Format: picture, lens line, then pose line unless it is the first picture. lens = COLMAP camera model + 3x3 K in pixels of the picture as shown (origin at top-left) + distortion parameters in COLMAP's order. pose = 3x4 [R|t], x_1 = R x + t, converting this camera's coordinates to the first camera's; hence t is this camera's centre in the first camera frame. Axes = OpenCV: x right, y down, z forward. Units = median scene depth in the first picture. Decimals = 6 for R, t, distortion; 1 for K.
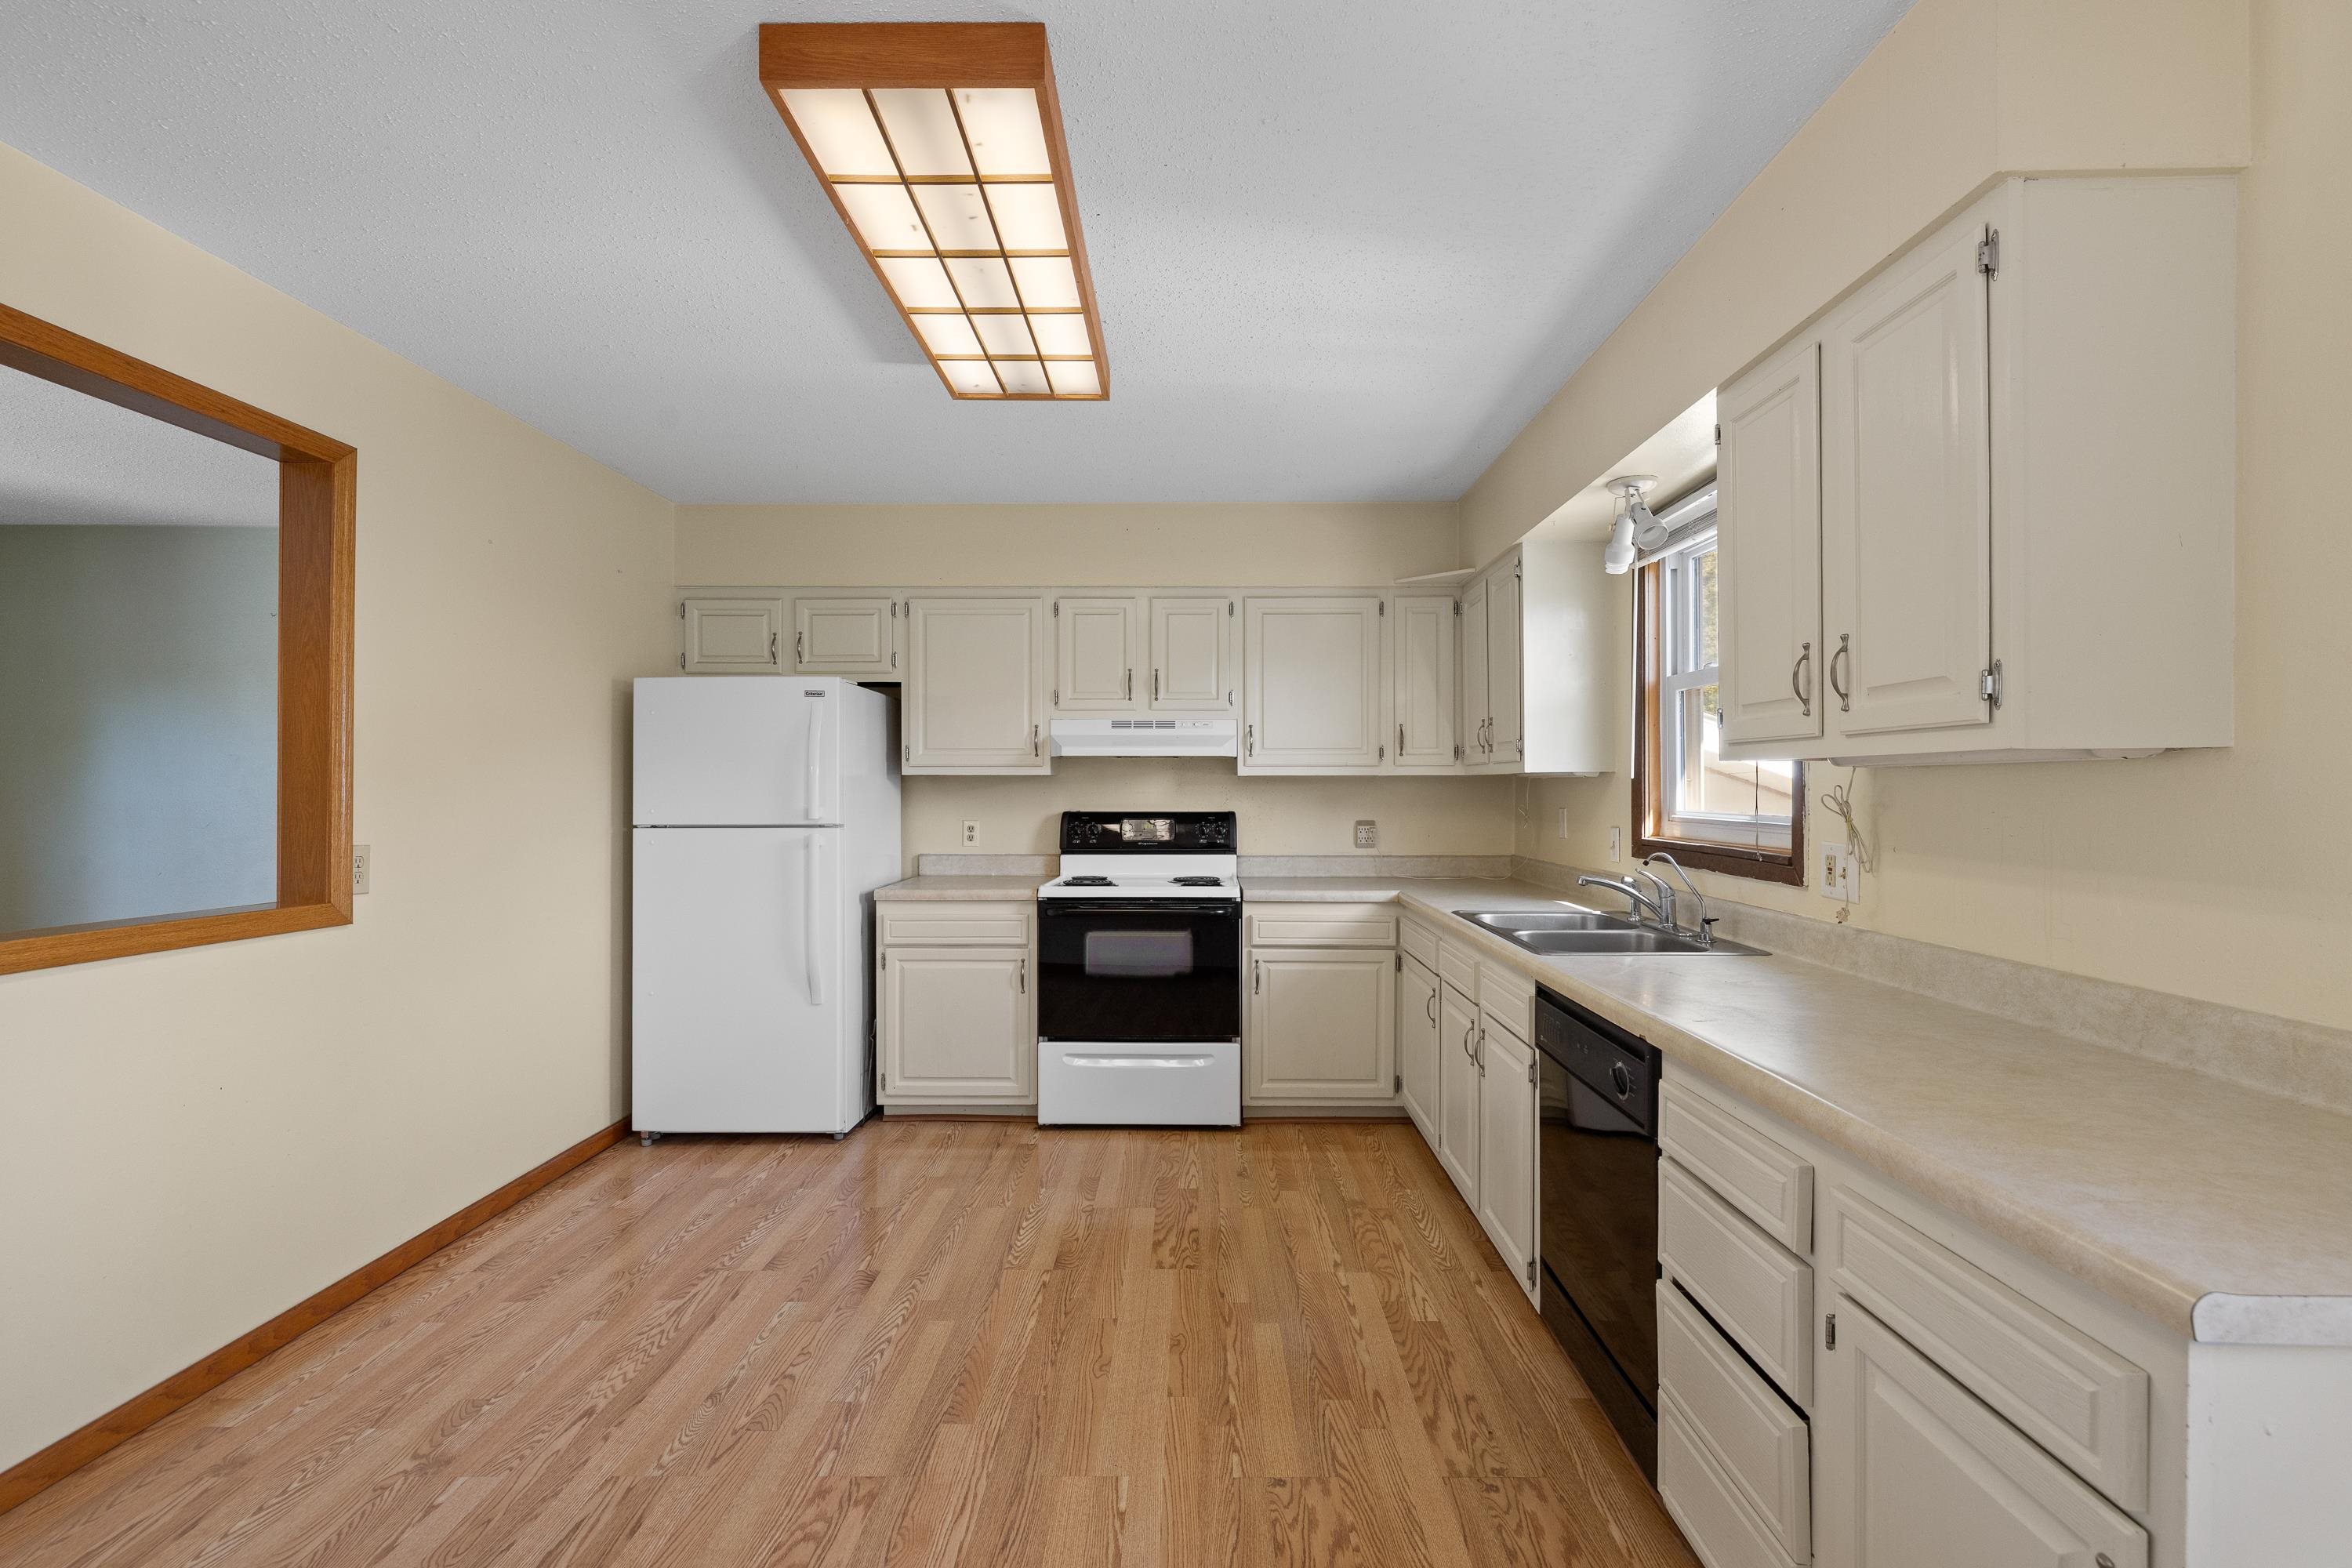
lens RADIAL K [[1026.8, 0, 1191.3], [0, 1026.8, 788.8], [0, 0, 1]] dist [-0.002602, 0.002098]
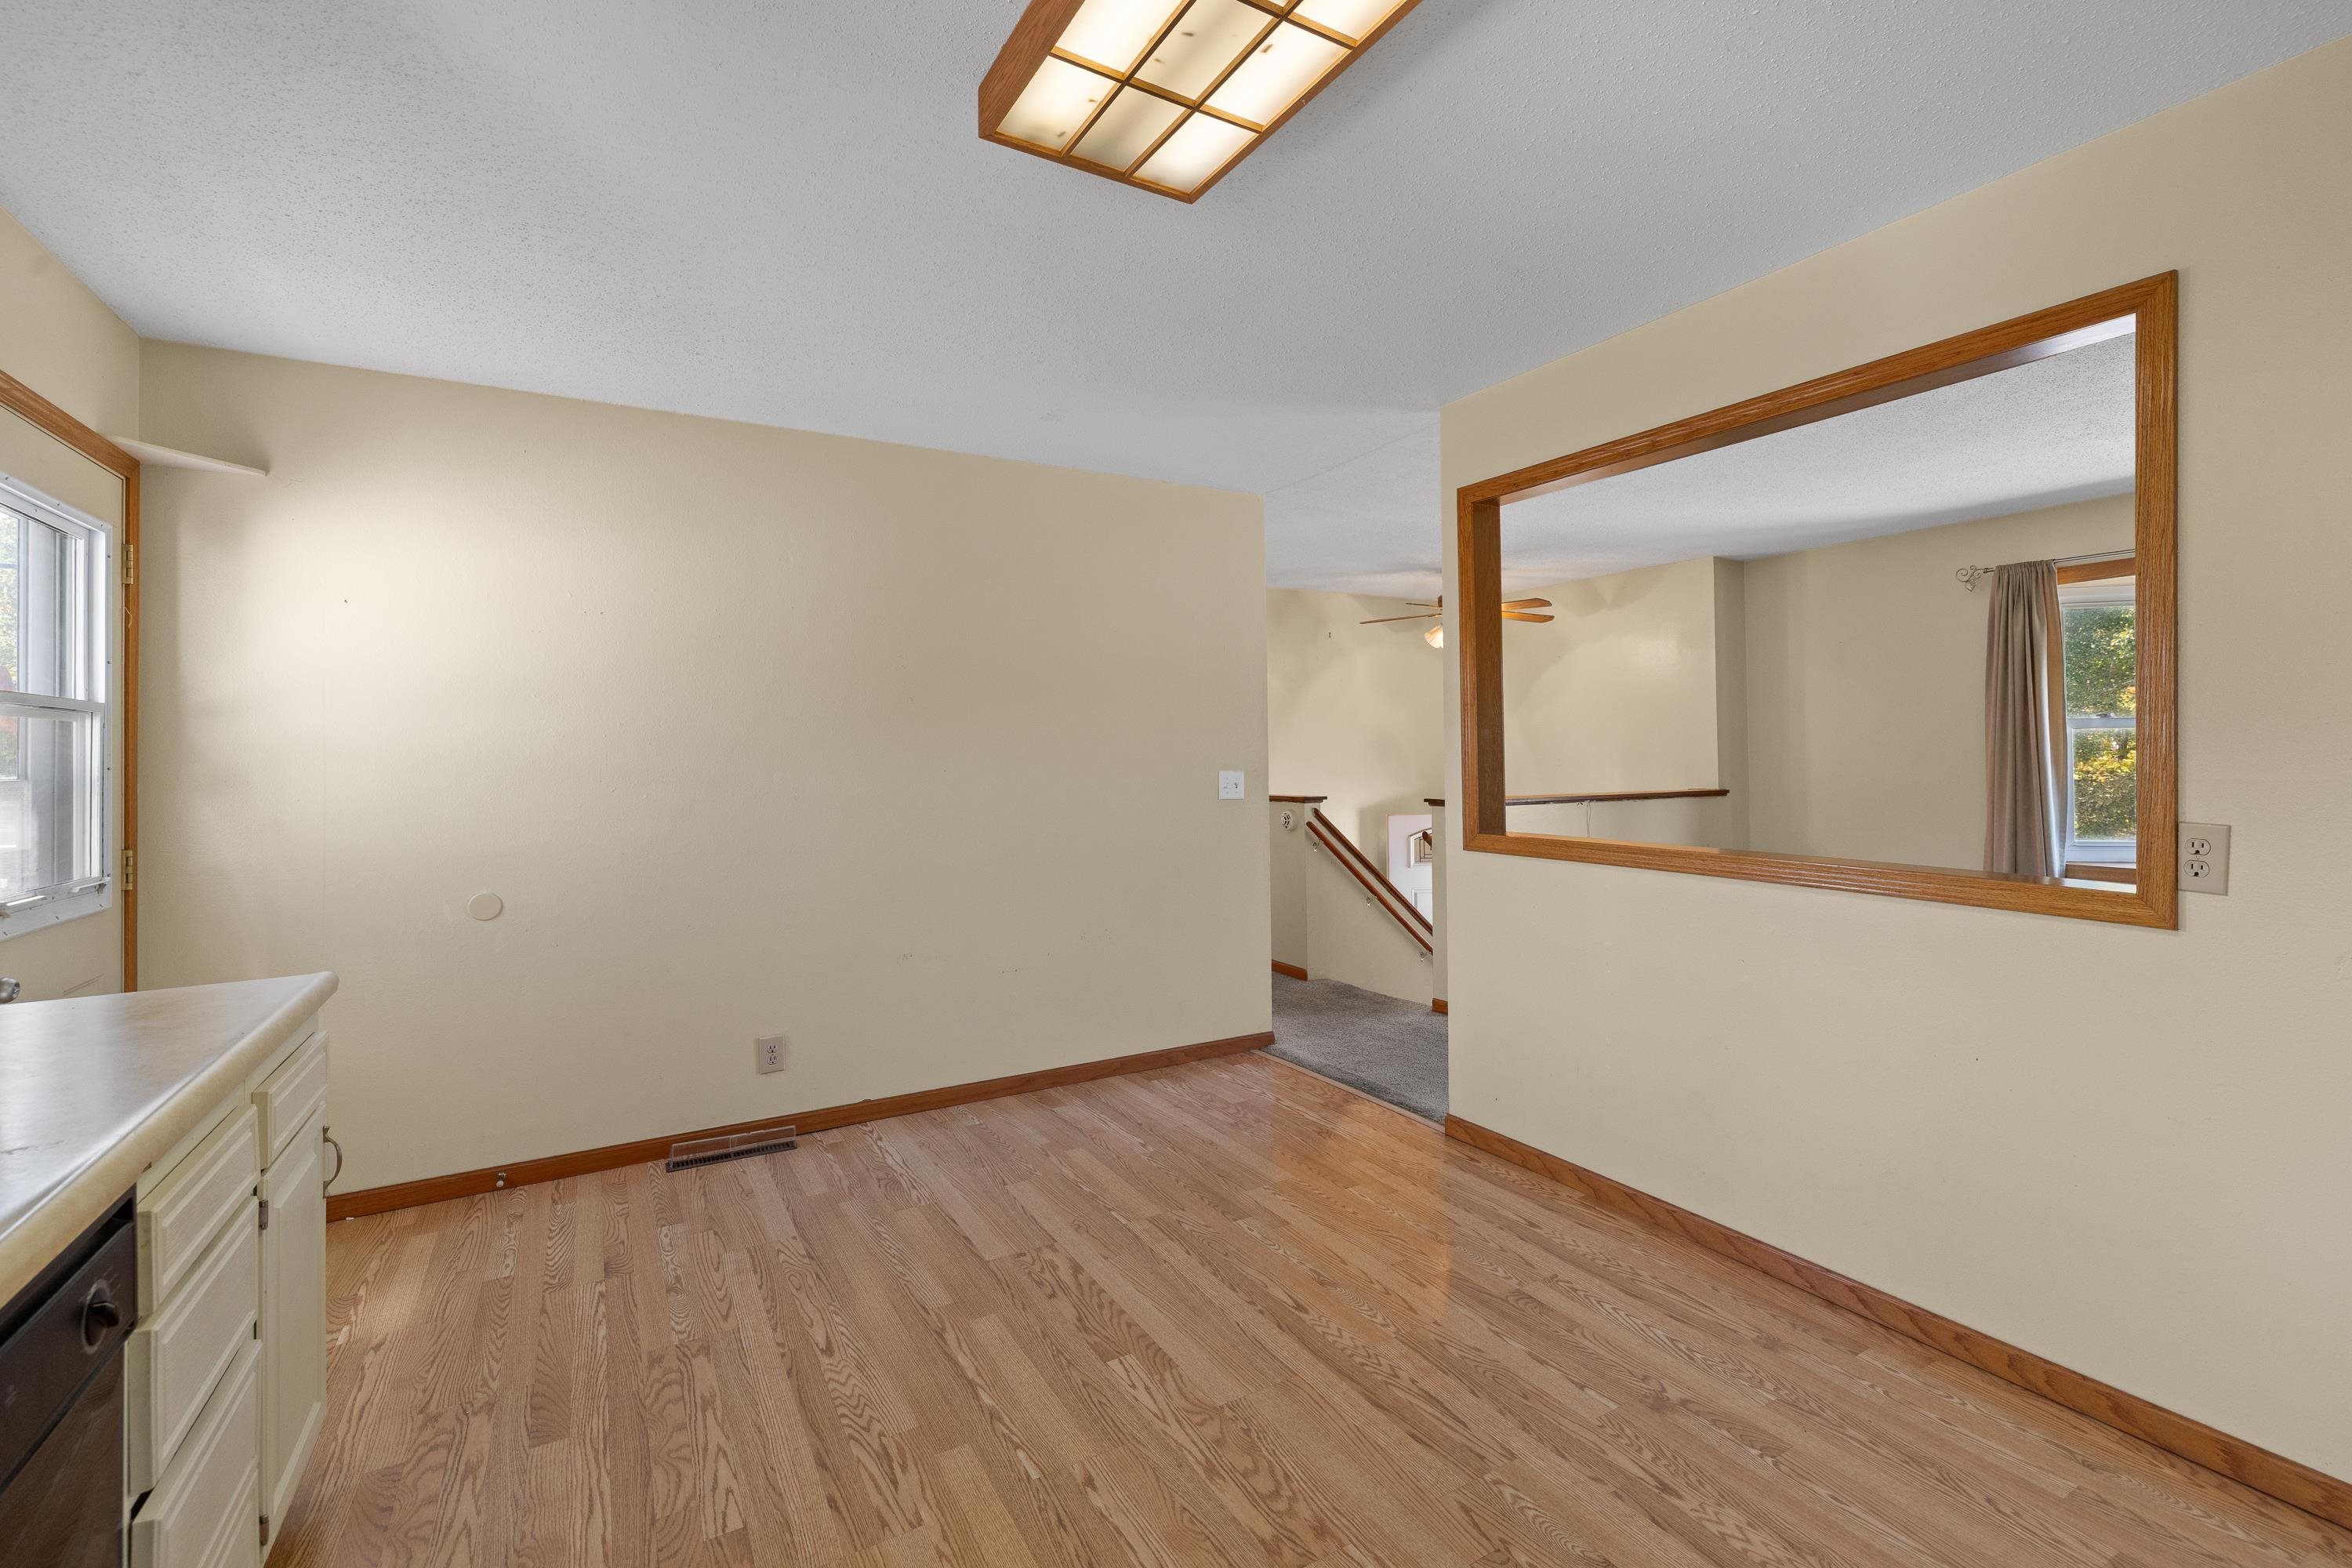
lens RADIAL K [[1026.8, 0, 1193.7], [0, 1026.8, 761.4], [0, 0, 1]] dist [-0.002602, 0.002098]
pose [[-0.859327, 0.015987, -0.511176, 0.119199], [0.012235, 0.999868, 0.010703, -0.002192], [0.511280, 0.002943, -0.859409, 1.085819]]
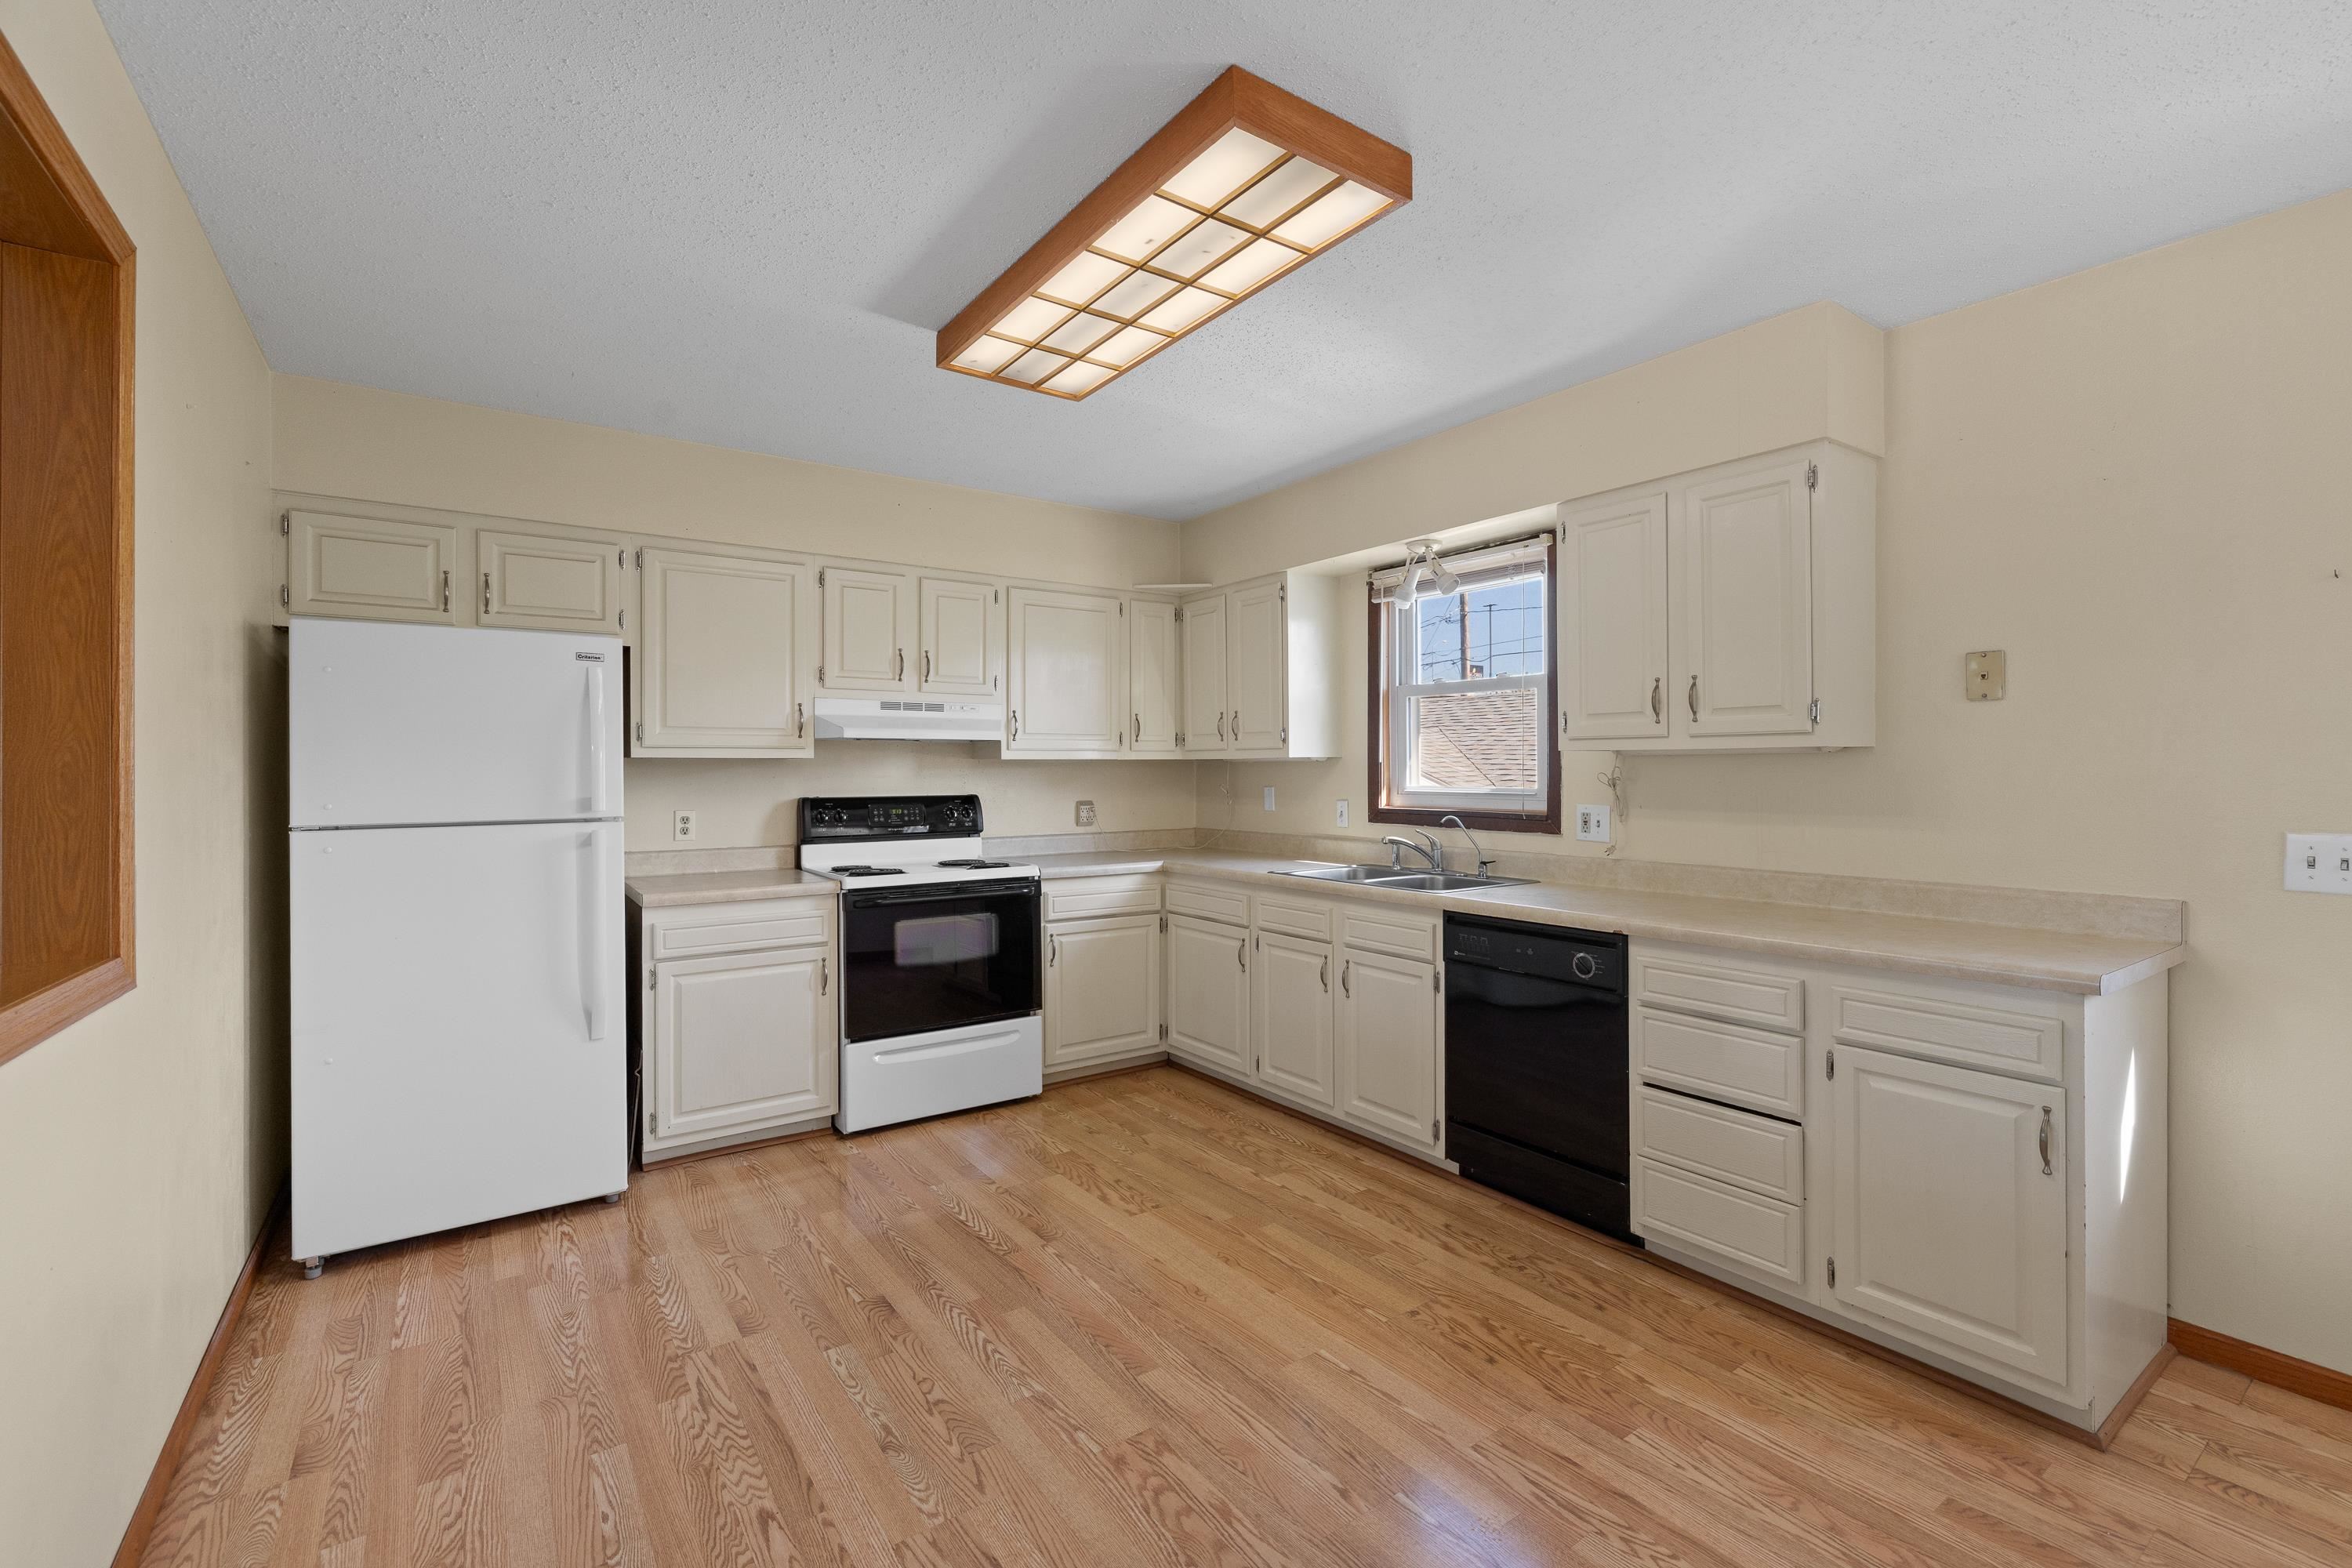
lens RADIAL K [[1026.8, 0, 1190.4], [0, 1026.8, 767.2], [0, 0, 1]] dist [-0.002602, 0.002098]
pose [[0.808819, -0.001801, 0.588055, -0.569990], [0.005000, 0.999980, -0.003813, -0.000004], [-0.588037, 0.006024, 0.808812, 0.080729]]
